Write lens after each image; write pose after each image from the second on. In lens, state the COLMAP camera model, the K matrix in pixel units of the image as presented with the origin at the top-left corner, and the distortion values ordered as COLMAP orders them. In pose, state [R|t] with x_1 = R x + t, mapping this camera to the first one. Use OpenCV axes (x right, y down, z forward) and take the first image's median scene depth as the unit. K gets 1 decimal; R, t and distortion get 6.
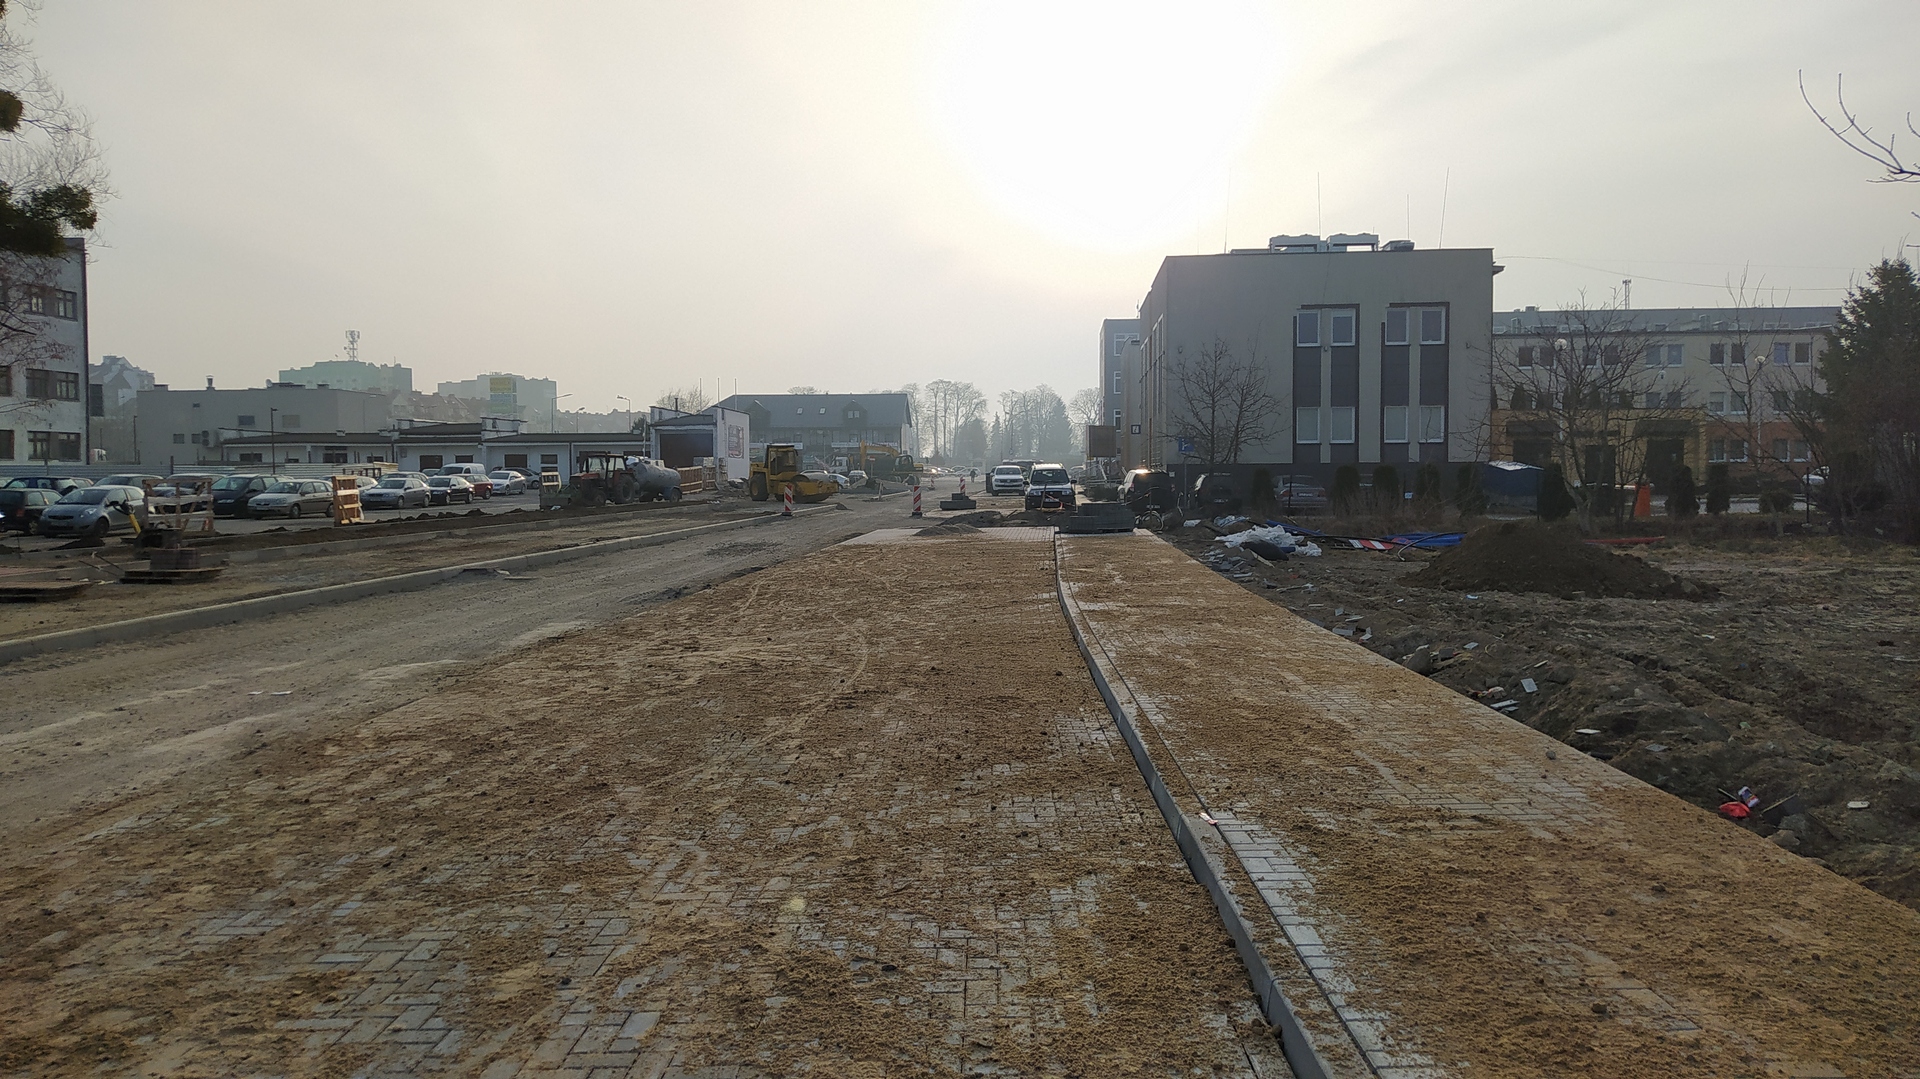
lens RADIAL K [[1432.2, 0, 970.7], [0, 1432.2, 509.3], [0, 0, 1]] dist [0.091268, -0.134921]
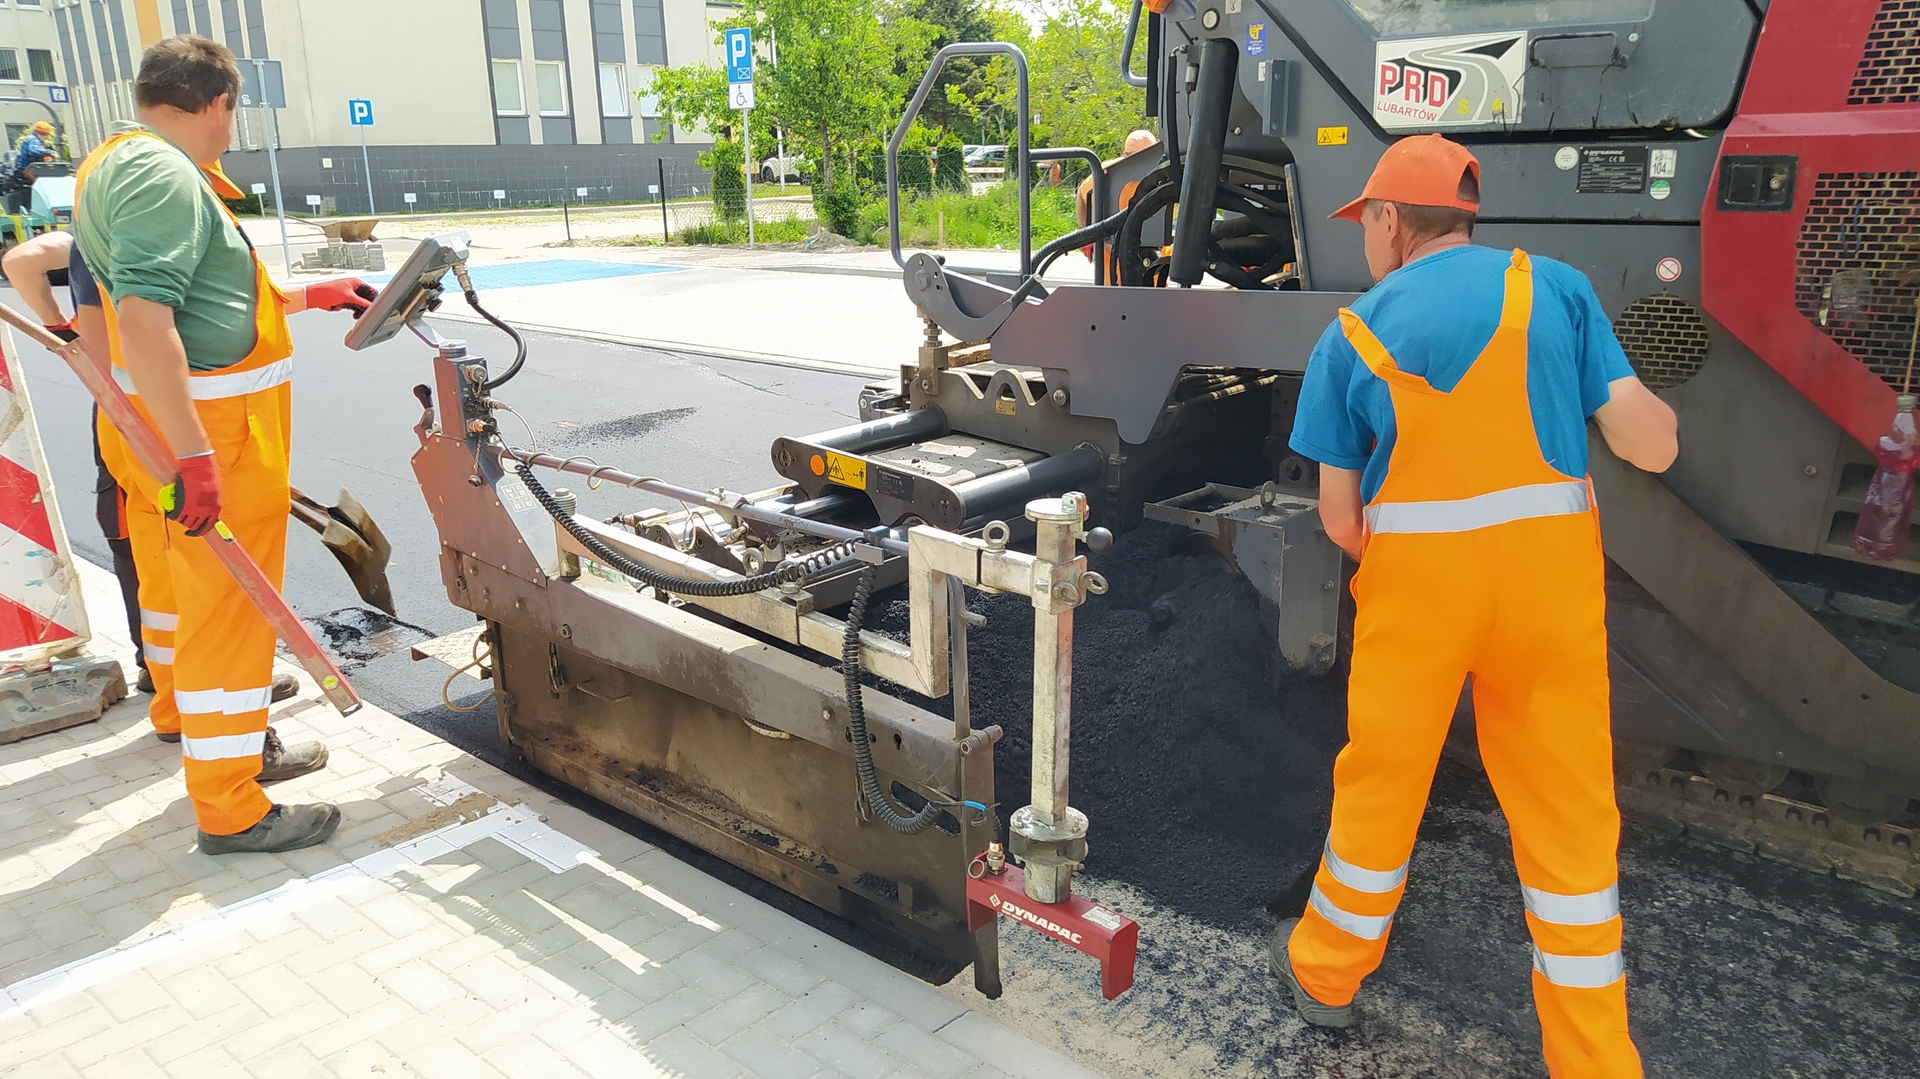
lens RADIAL K [[1413.7, 0, 968.9], [0, 1413.7, 537.6], [0, 0, 1]] dist [0.095963, -0.136910]
pose [[0.621865, -0.214067, 0.753299, -0.195122], [0.037778, 0.968995, 0.244176, -0.008081], [-0.782213, -0.123387, 0.610671, 0.370120]]
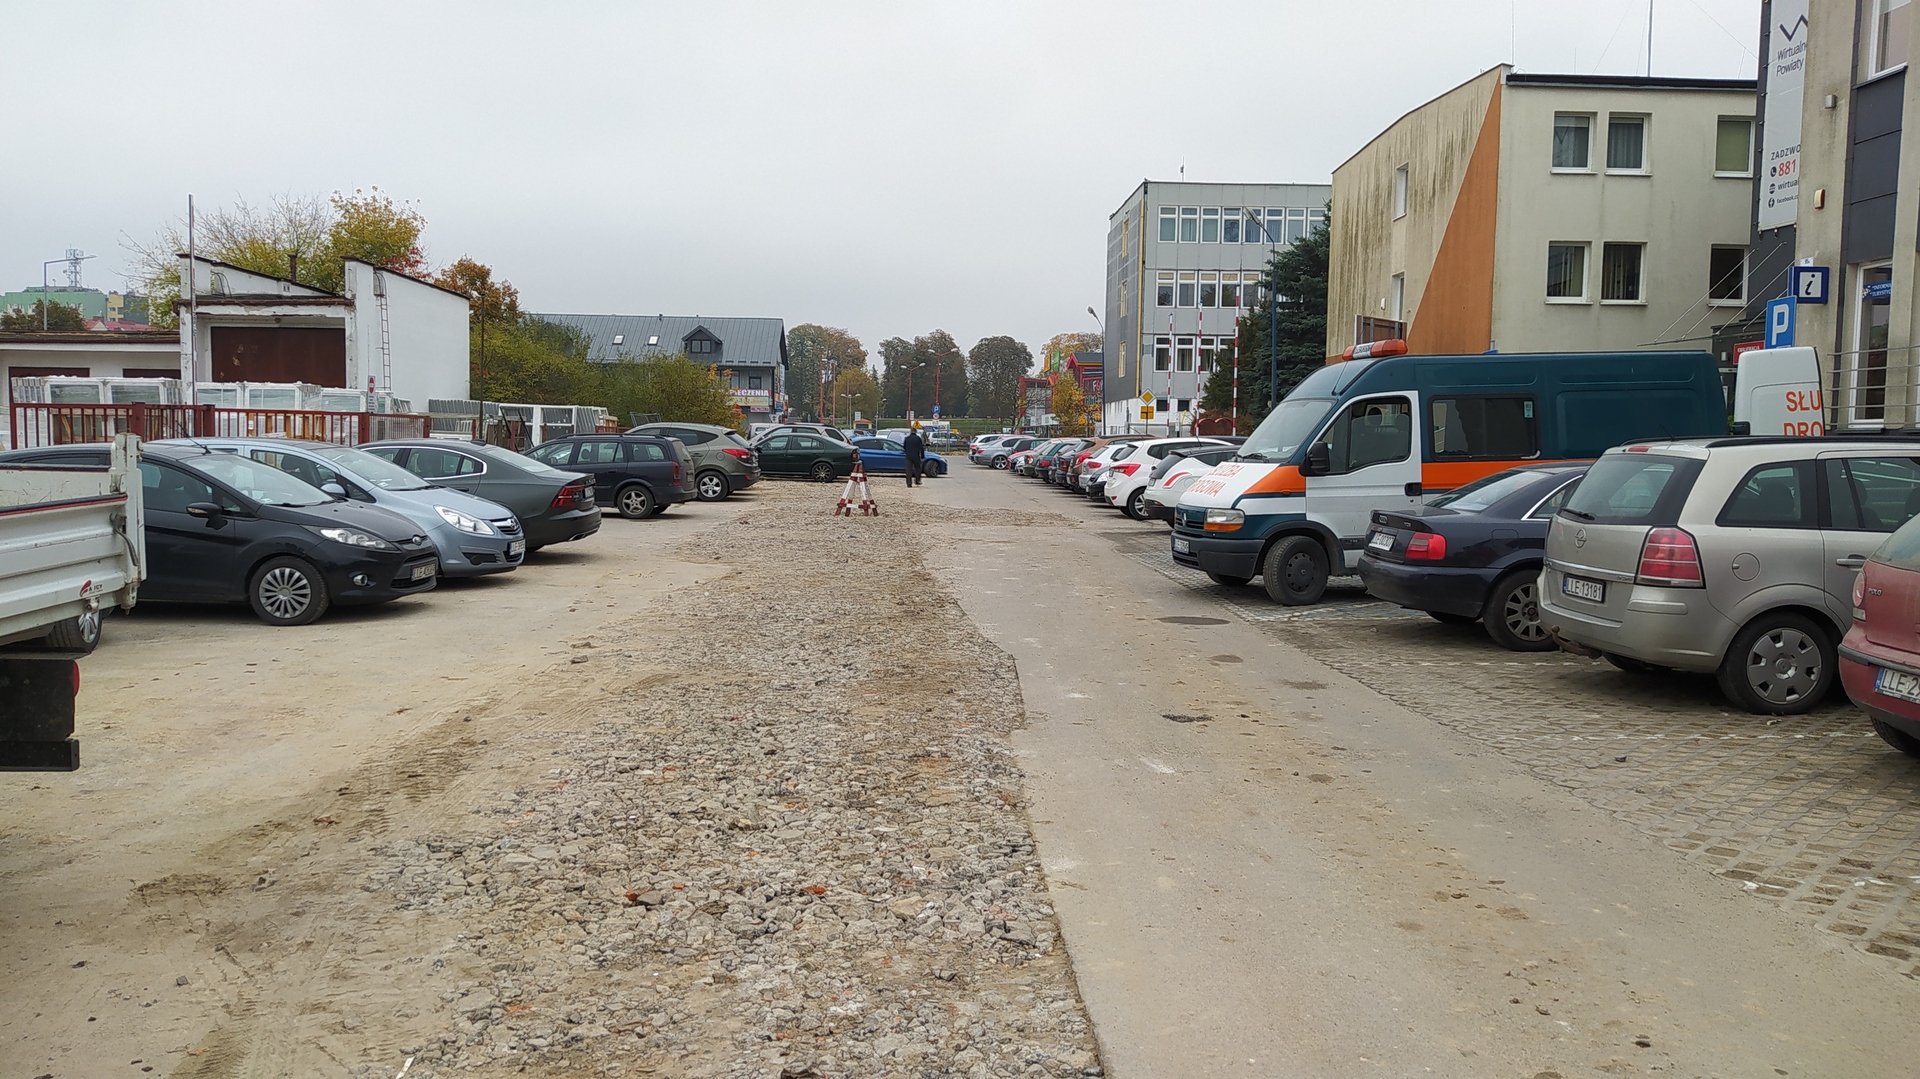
lens RADIAL K [[1432.2, 0, 970.7], [0, 1432.2, 509.3], [0, 0, 1]] dist [0.091268, -0.134921]
pose [[0.994355, 0.010551, 0.105575, -0.084225], [-0.013125, 0.999633, 0.023717, -0.024388], [-0.105286, -0.024968, 0.994128, 1.006470]]
